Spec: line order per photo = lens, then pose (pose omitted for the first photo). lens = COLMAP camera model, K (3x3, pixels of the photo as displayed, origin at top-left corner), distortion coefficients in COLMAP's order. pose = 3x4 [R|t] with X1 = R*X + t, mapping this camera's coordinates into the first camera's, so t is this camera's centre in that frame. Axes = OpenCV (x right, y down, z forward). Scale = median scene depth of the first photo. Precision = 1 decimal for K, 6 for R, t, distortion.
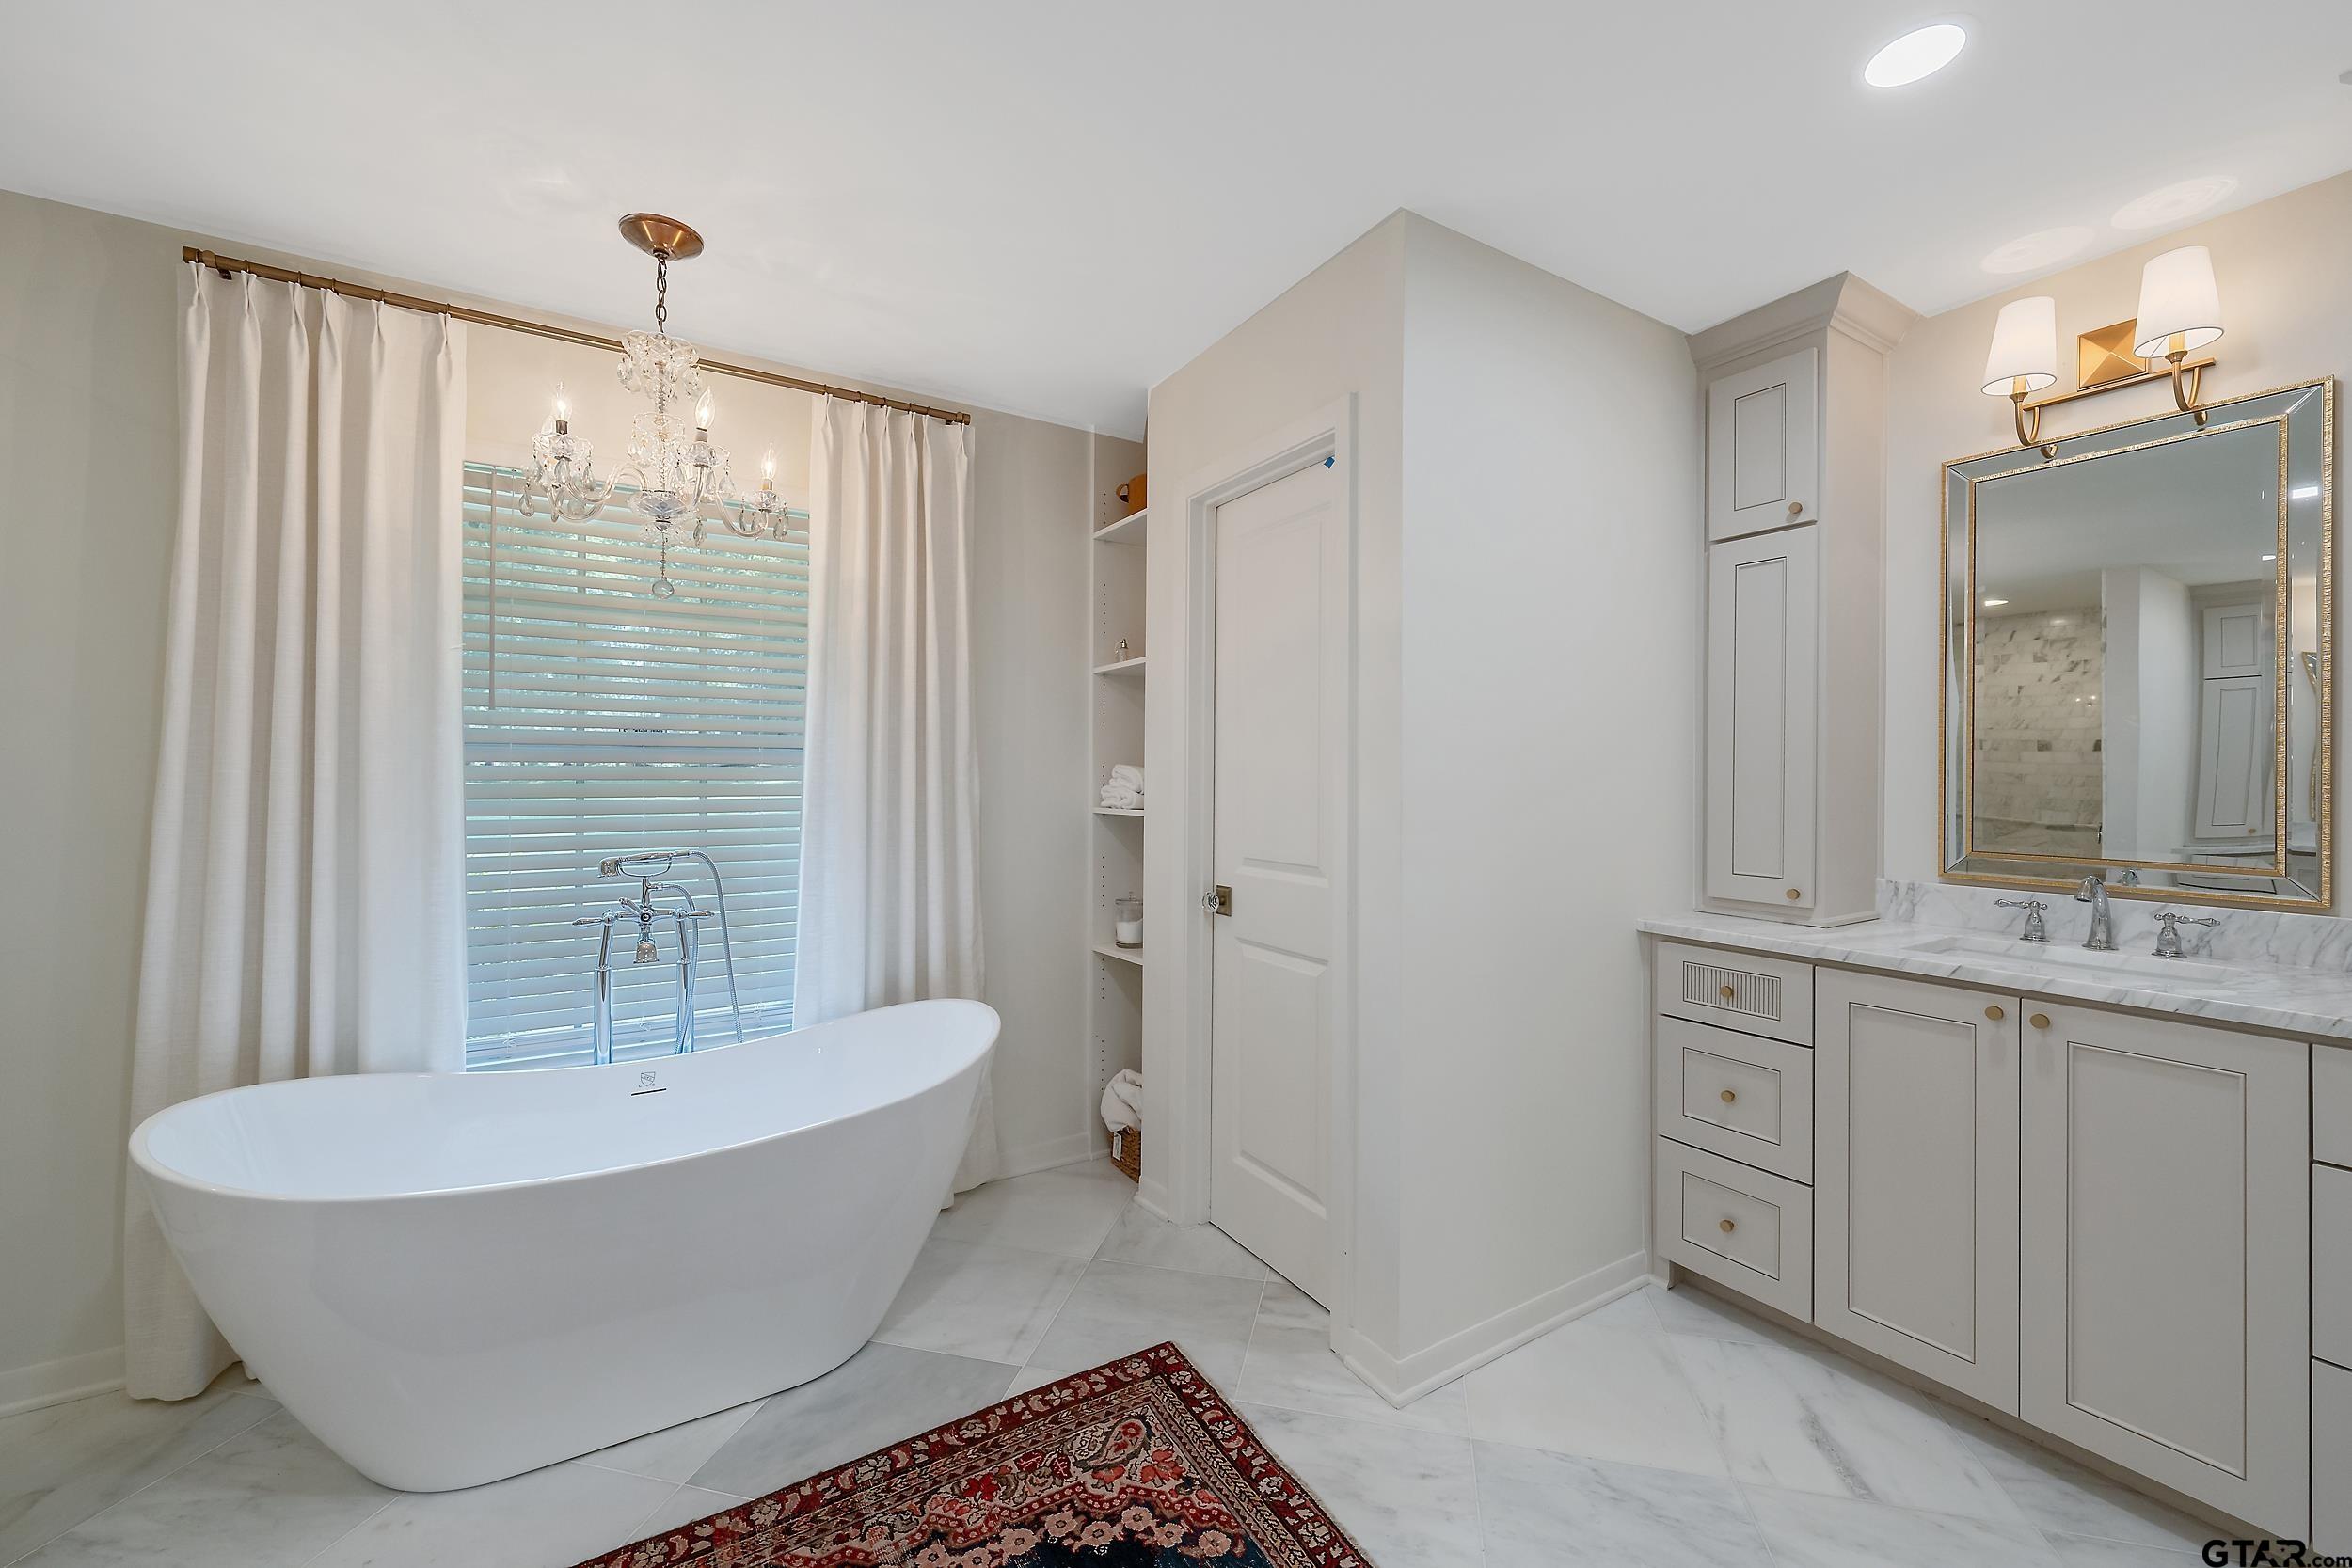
lens RADIAL K [[933.8, 0, 1184.0], [0, 933.8, 773.2], [0, 0, 1]] dist [-0.000202, 0.000074]
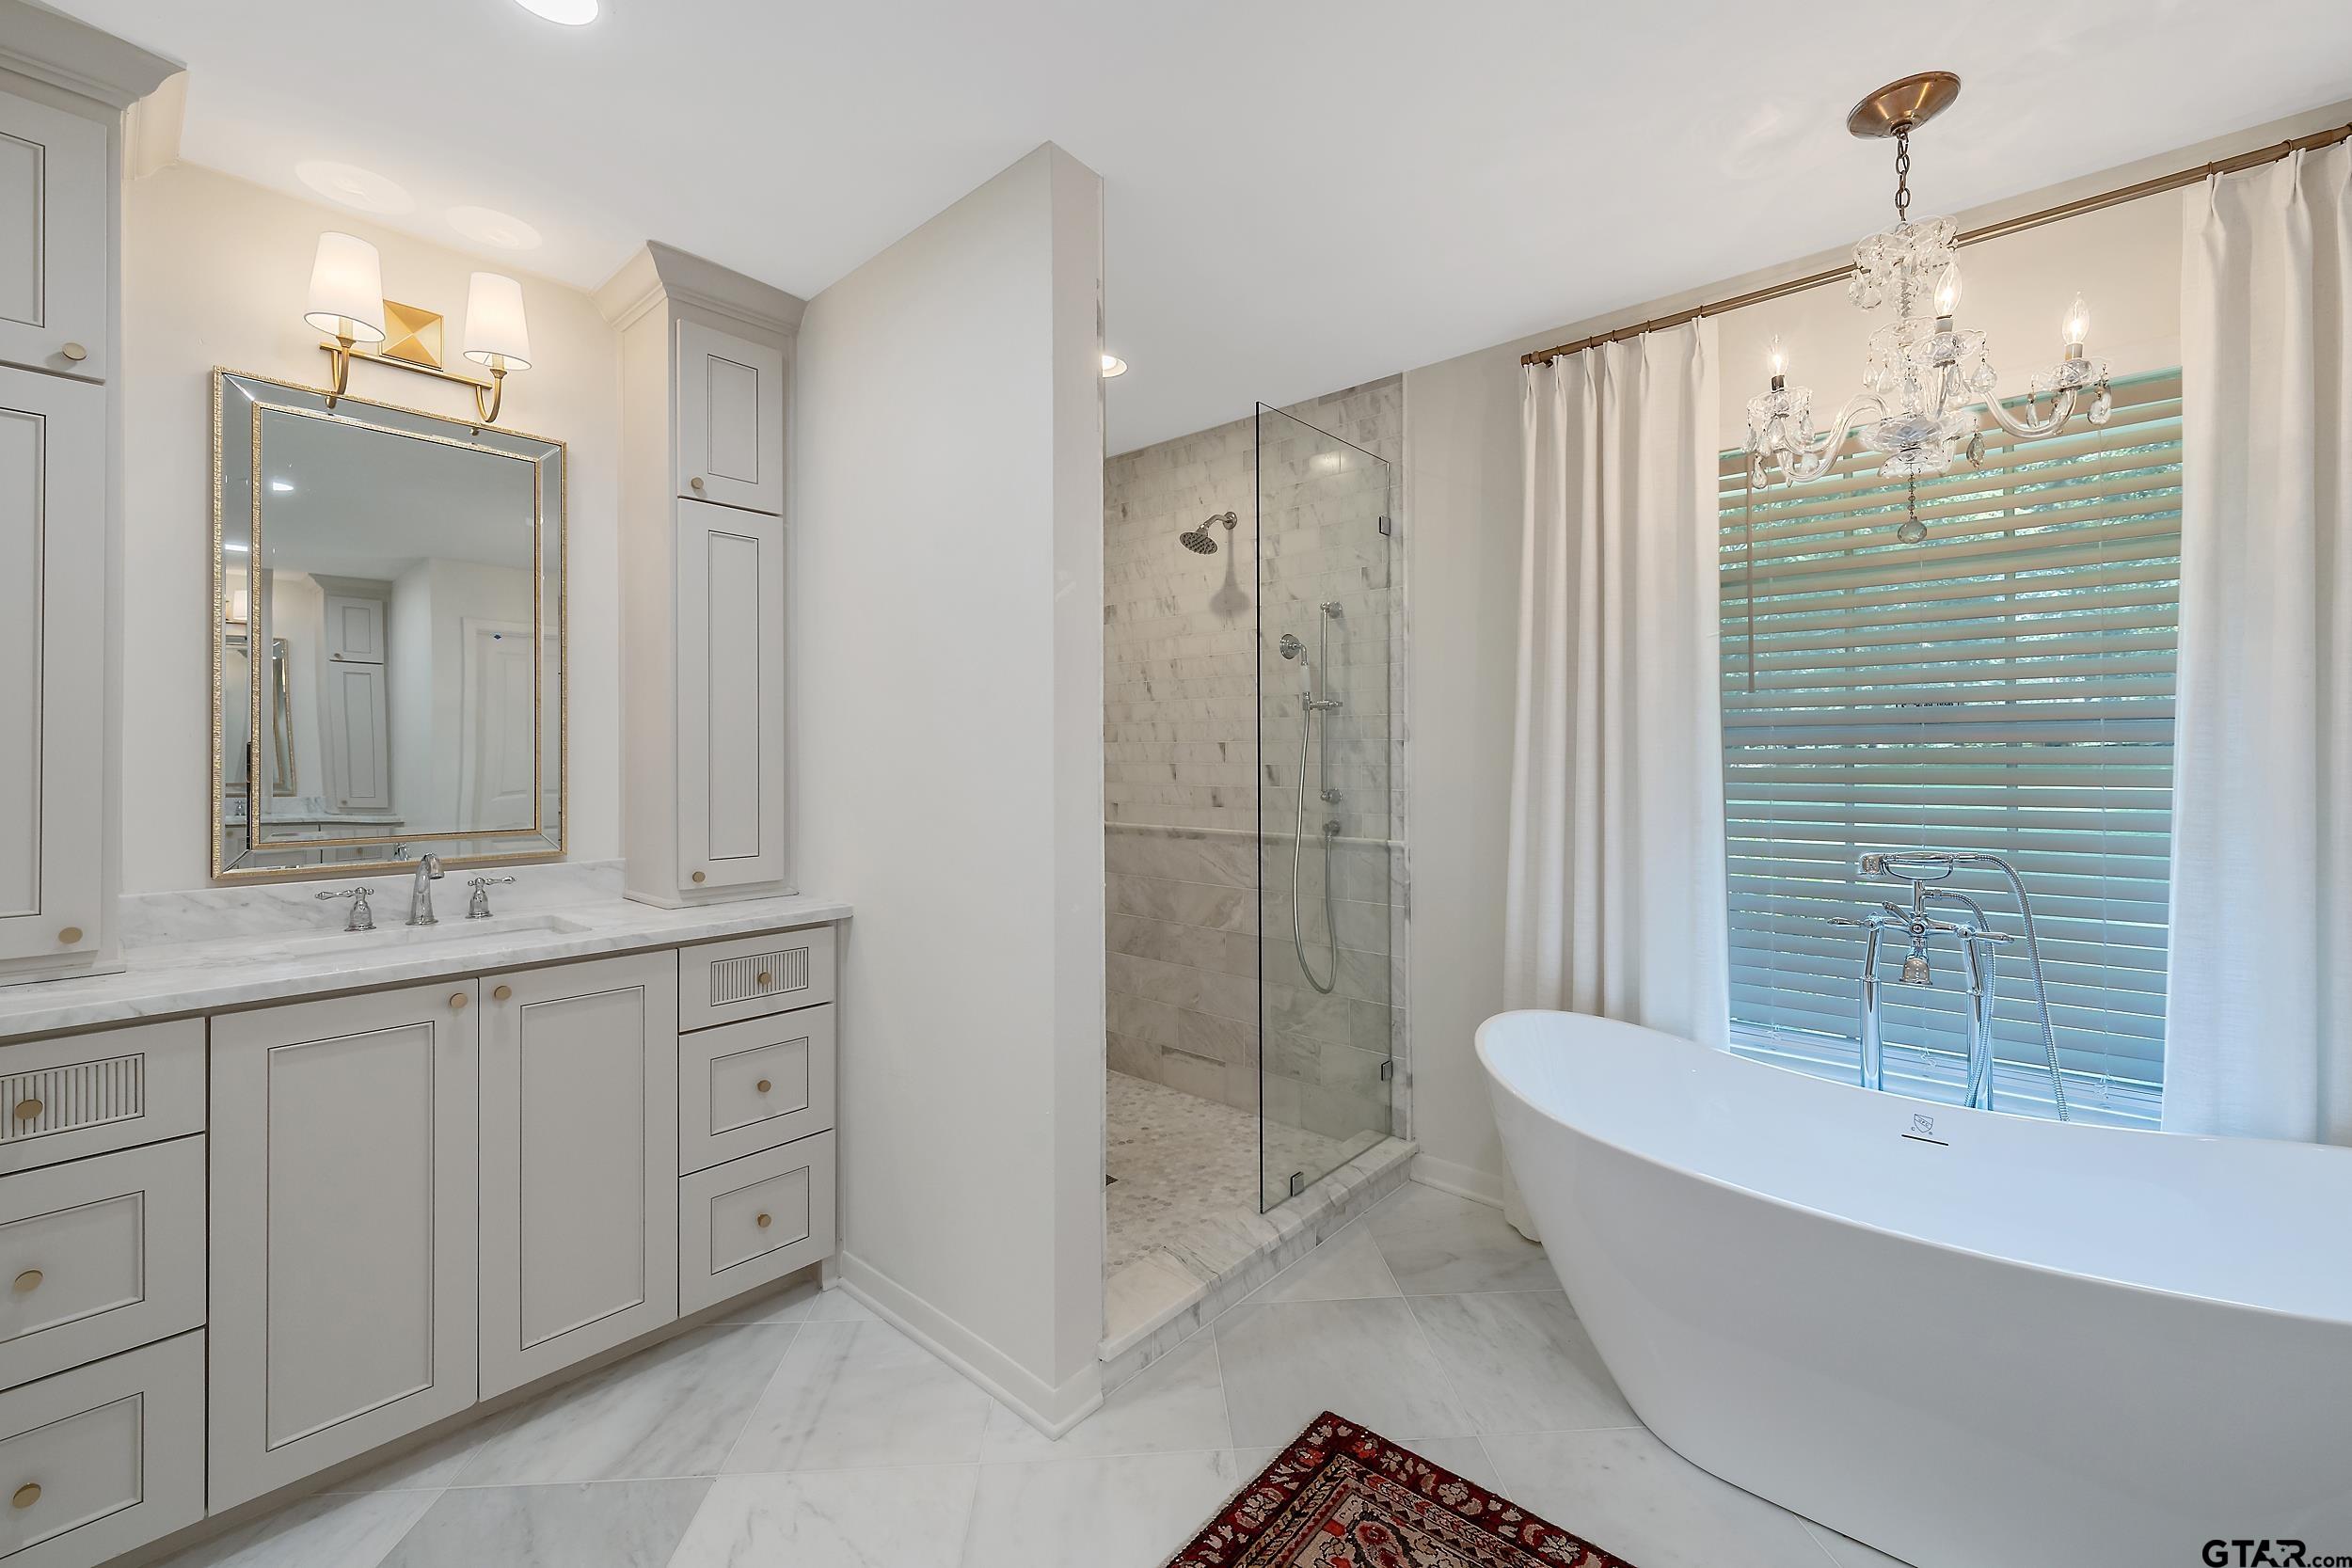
lens RADIAL K [[945.6, 0, 1171.8], [0, 945.6, 751.6], [0, 0, 1]] dist [0.000956, 0.000024]
pose [[0.291700, -0.009754, -0.956460, 0.042941], [0.006690, 0.999944, -0.008157, -0.001348], [0.956486, -0.004019, 0.291749, 0.124996]]
